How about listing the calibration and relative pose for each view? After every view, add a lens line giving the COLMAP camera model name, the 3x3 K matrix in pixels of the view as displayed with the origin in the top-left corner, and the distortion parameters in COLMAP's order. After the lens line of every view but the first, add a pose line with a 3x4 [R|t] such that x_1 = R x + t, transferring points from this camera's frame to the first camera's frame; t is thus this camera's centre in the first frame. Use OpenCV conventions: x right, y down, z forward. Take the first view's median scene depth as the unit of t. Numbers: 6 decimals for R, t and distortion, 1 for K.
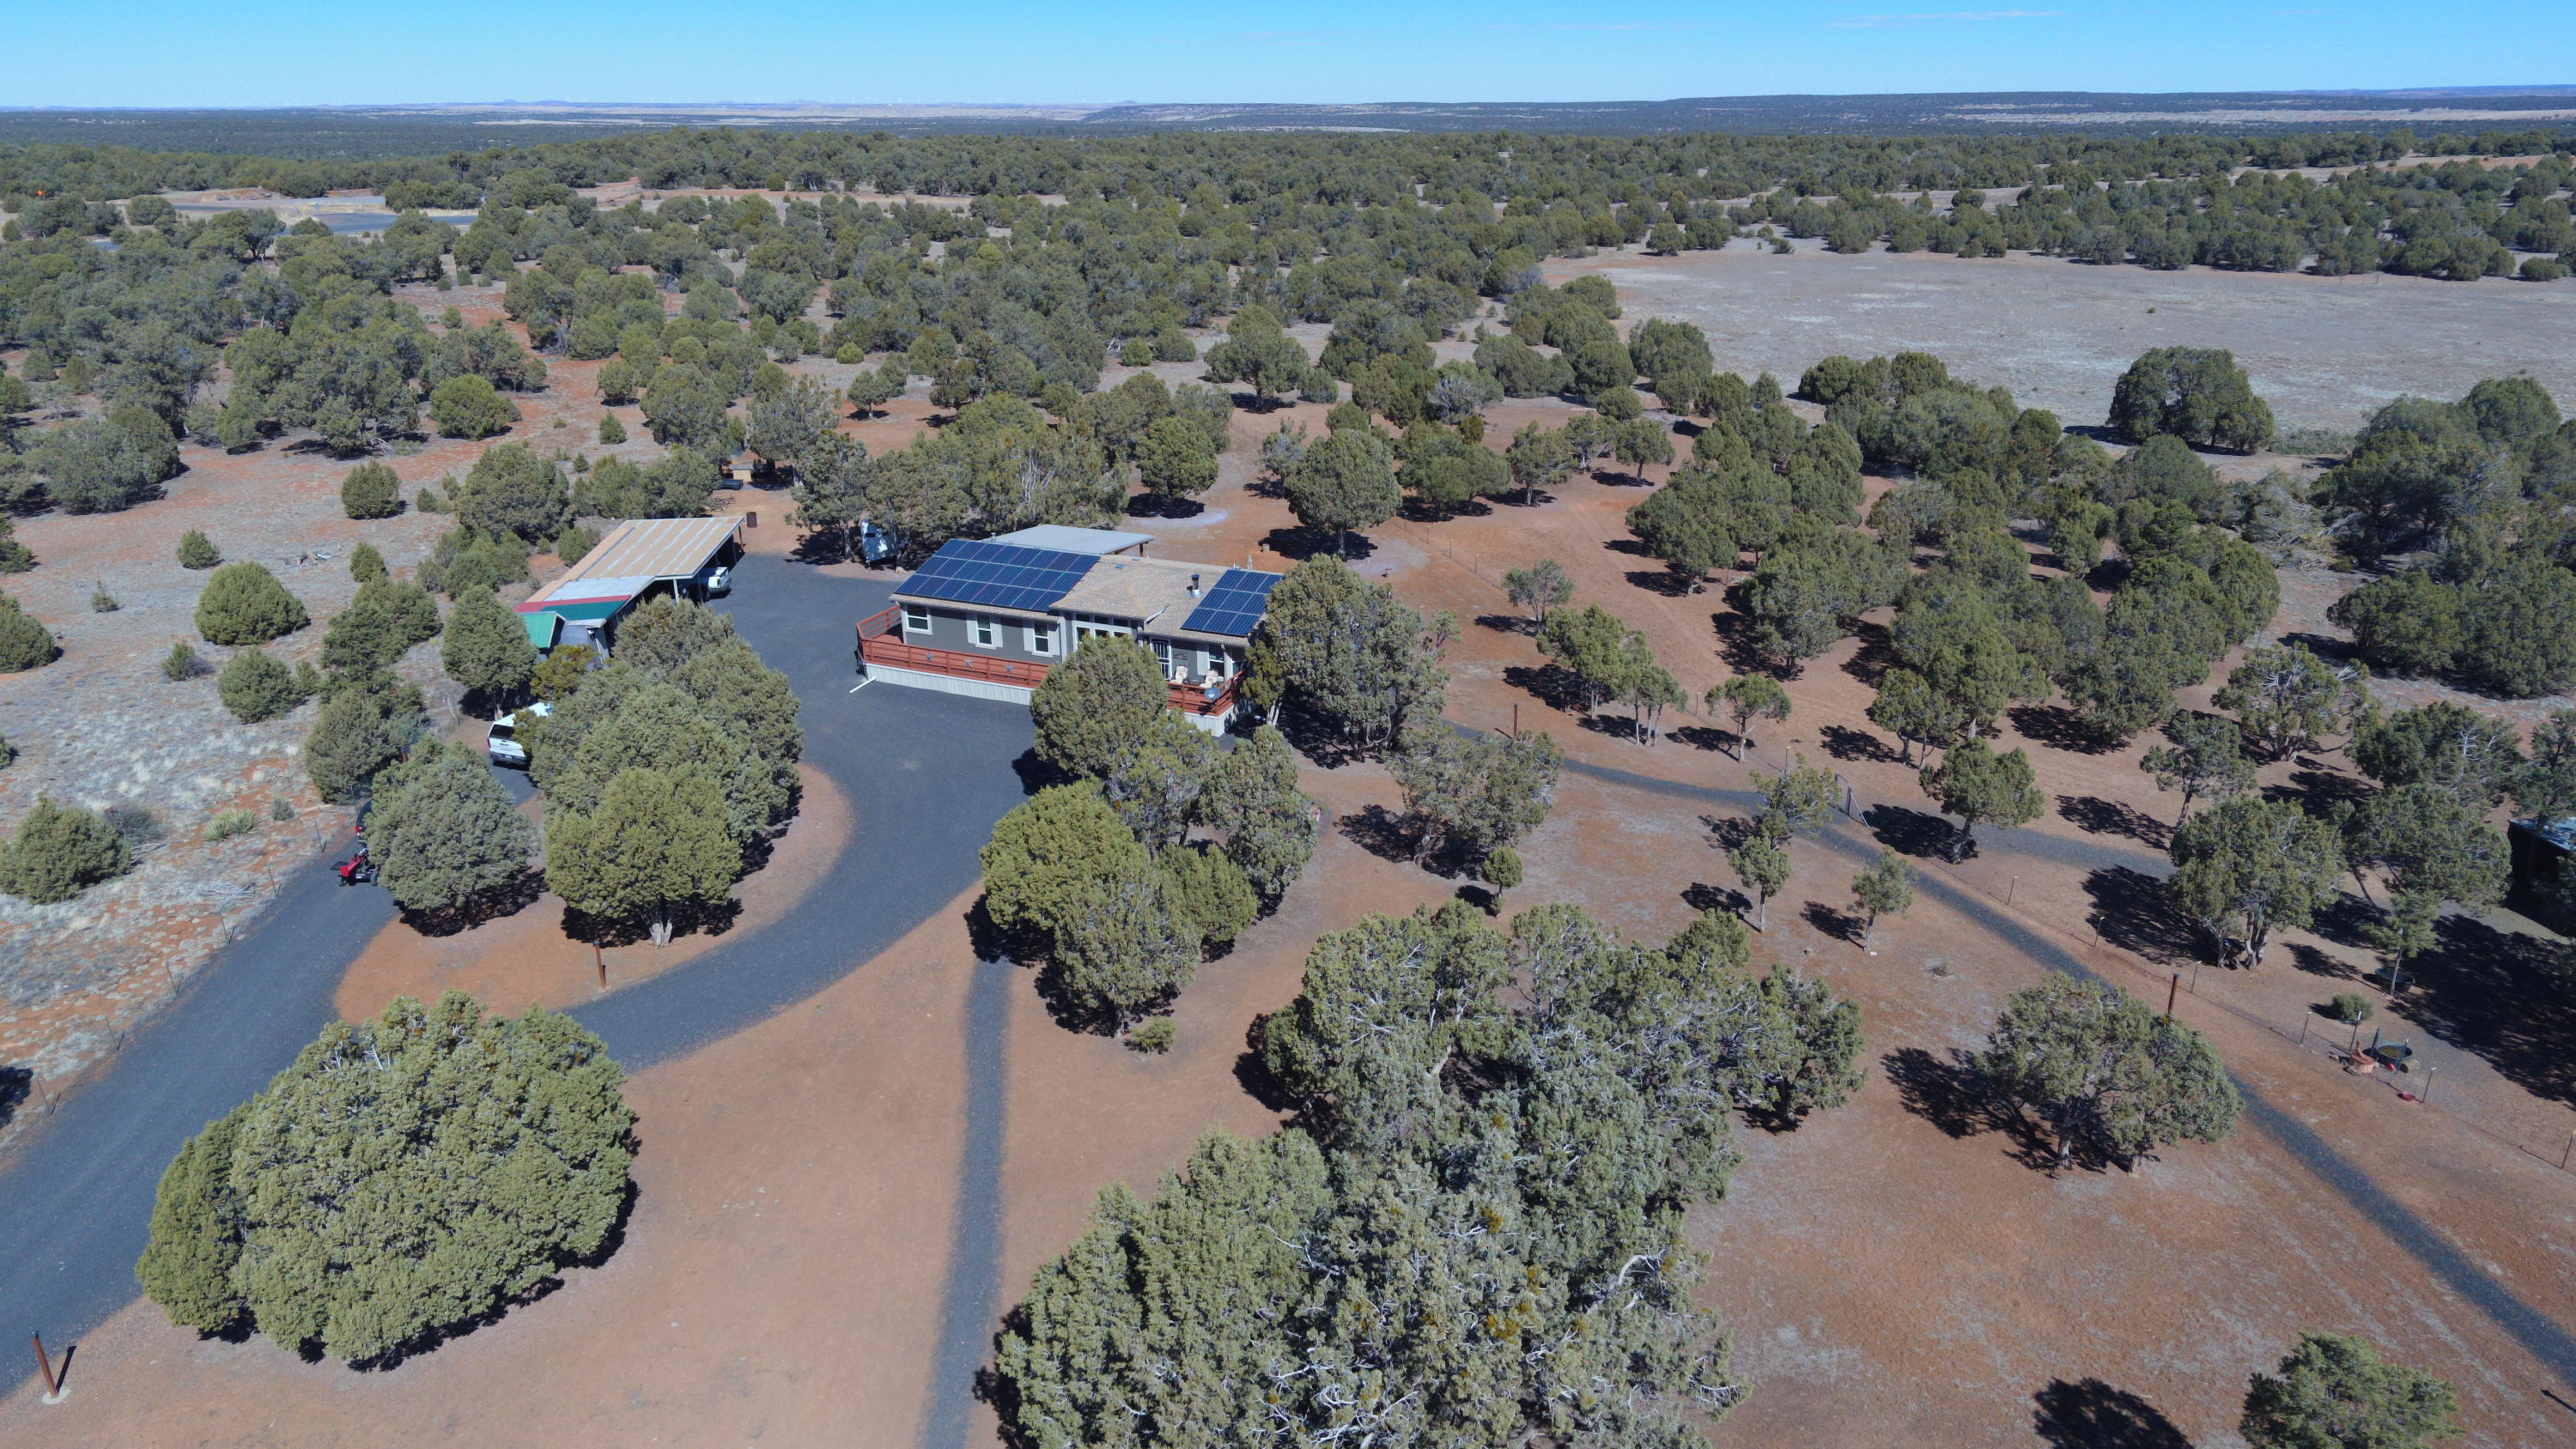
lens RADIAL K [[1633.3, 0, 1288.0], [0, 1633.3, 724.5], [0, 0, 1]] dist [0.023899, -0.033468]
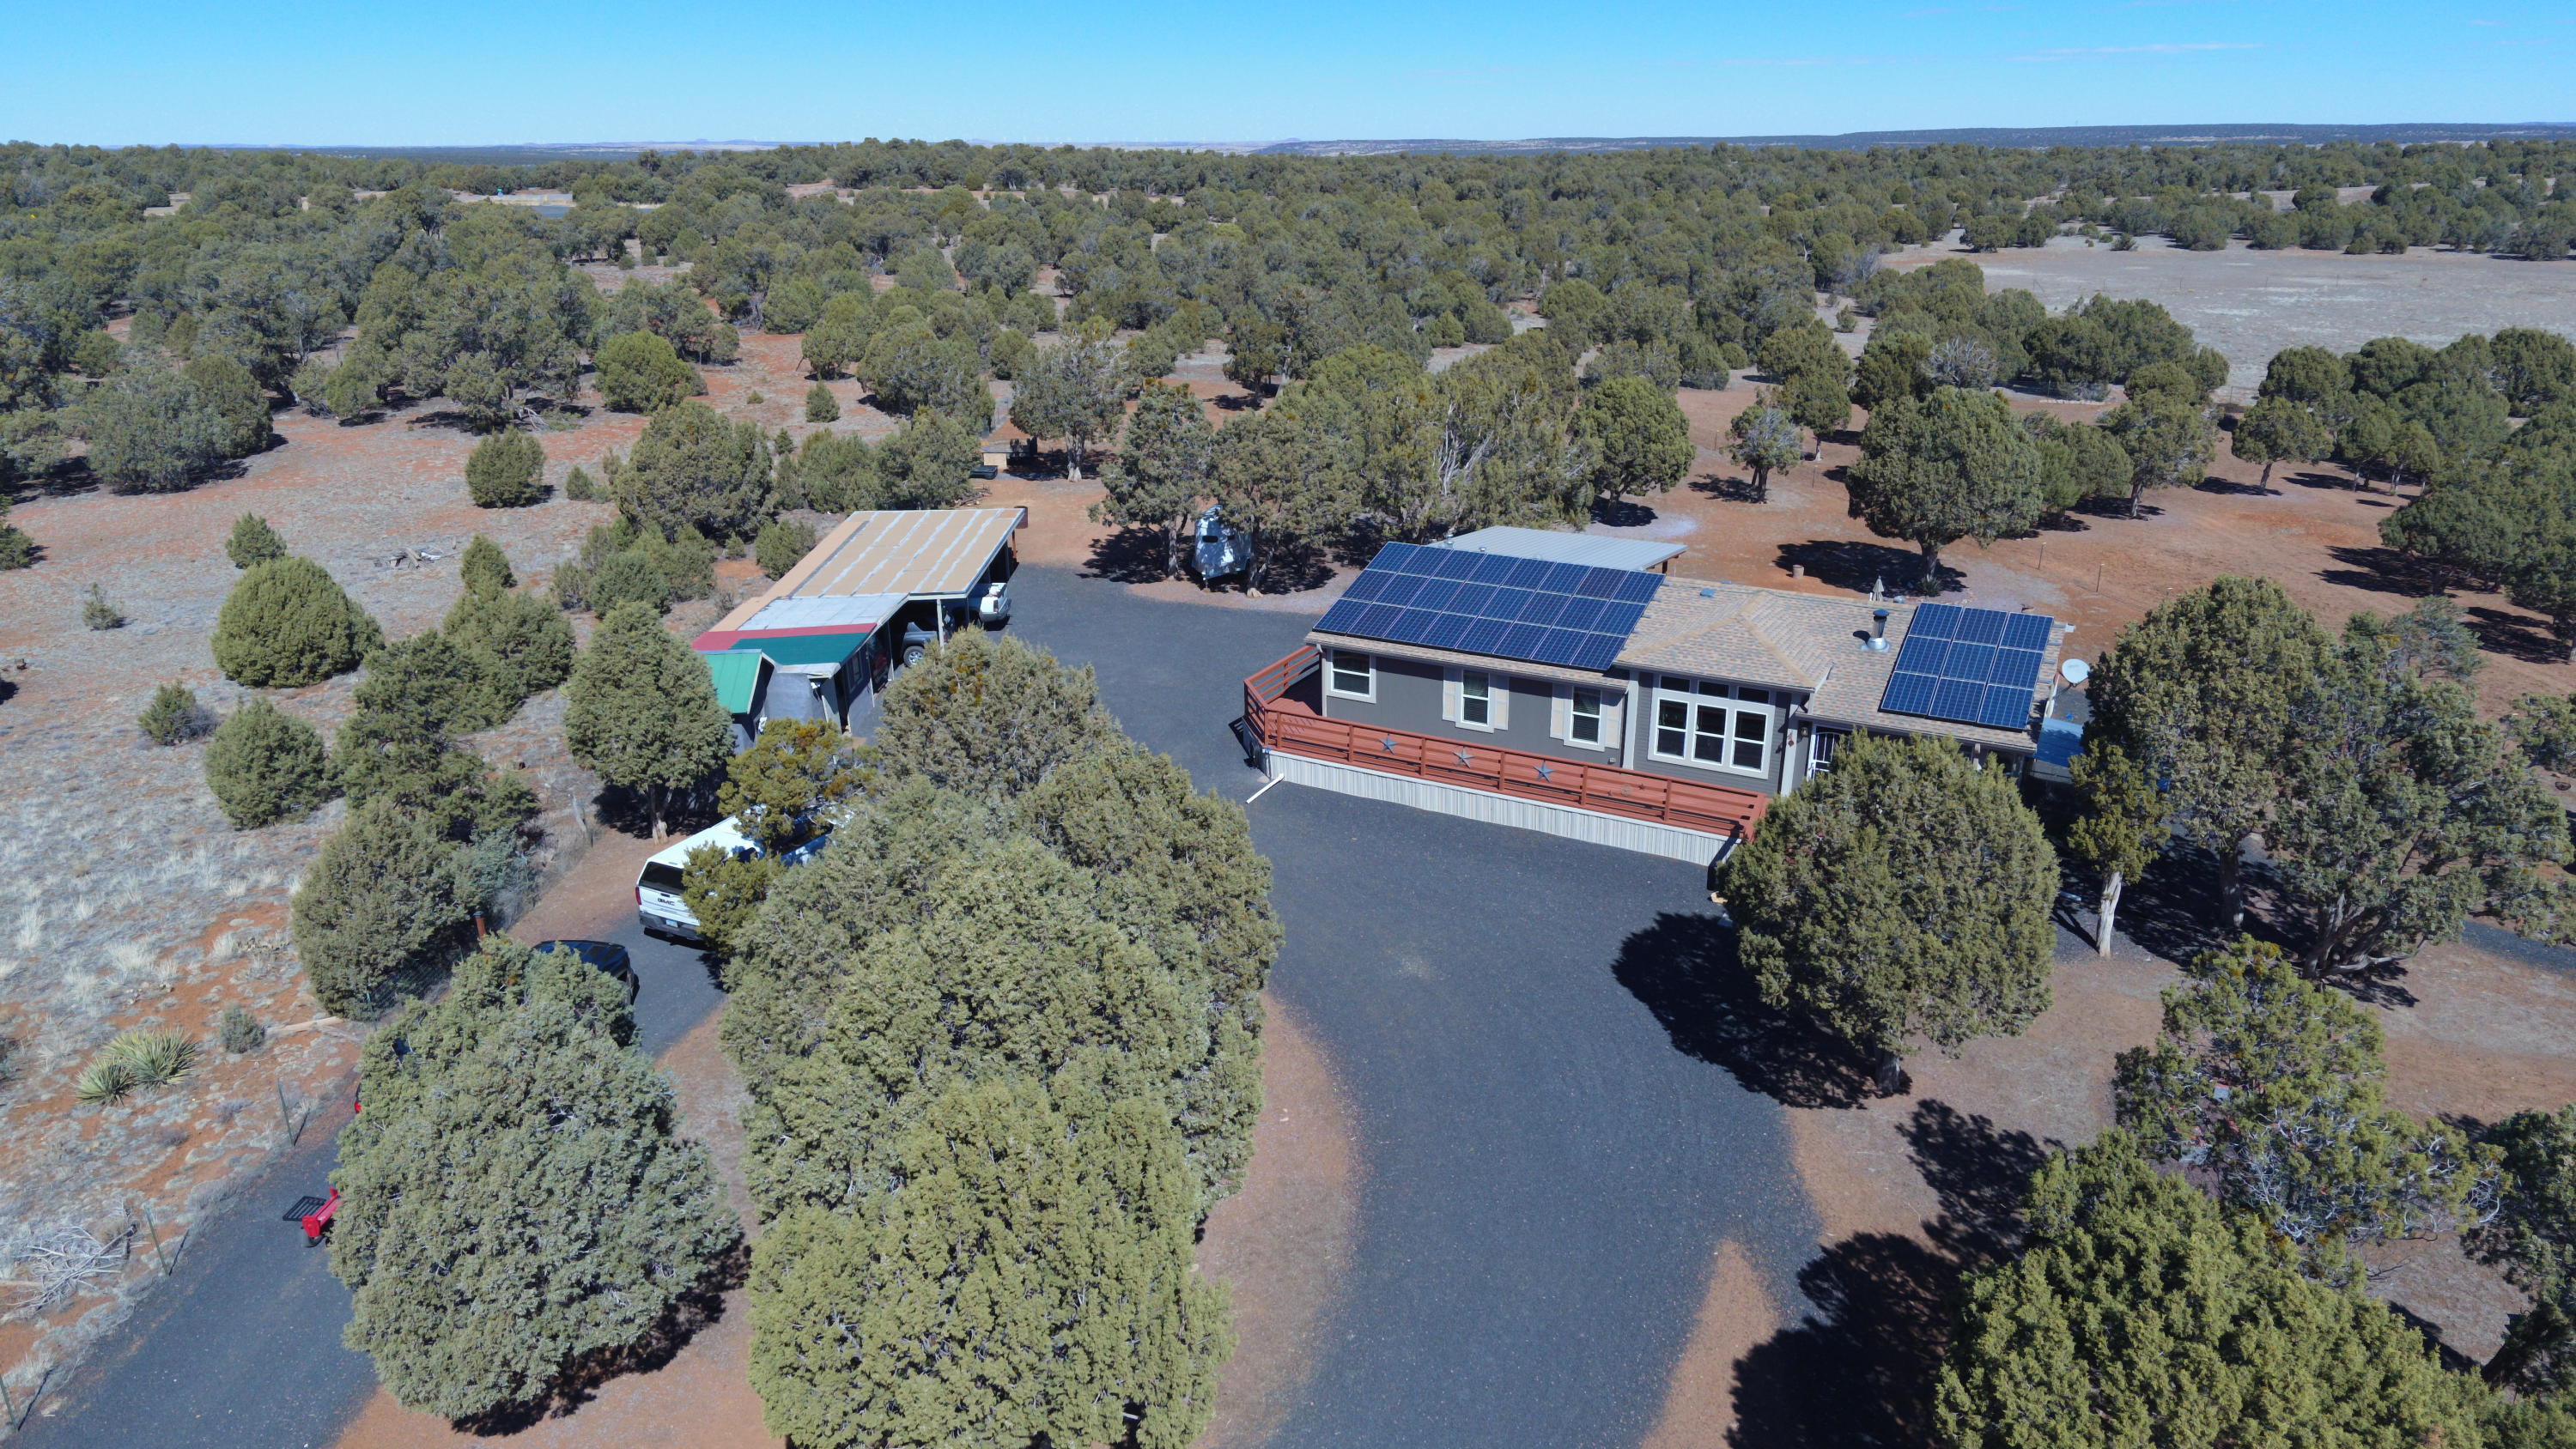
lens RADIAL K [[1641.9, 0, 1288.0], [0, 1641.9, 724.5], [0, 0, 1]] dist [0.009478, -0.001422]
pose [[0.995605, 0.028237, -0.089298, -0.160551], [-0.030076, 0.999361, -0.019311, -0.028573], [0.088695, 0.021912, 0.995818, 0.337614]]
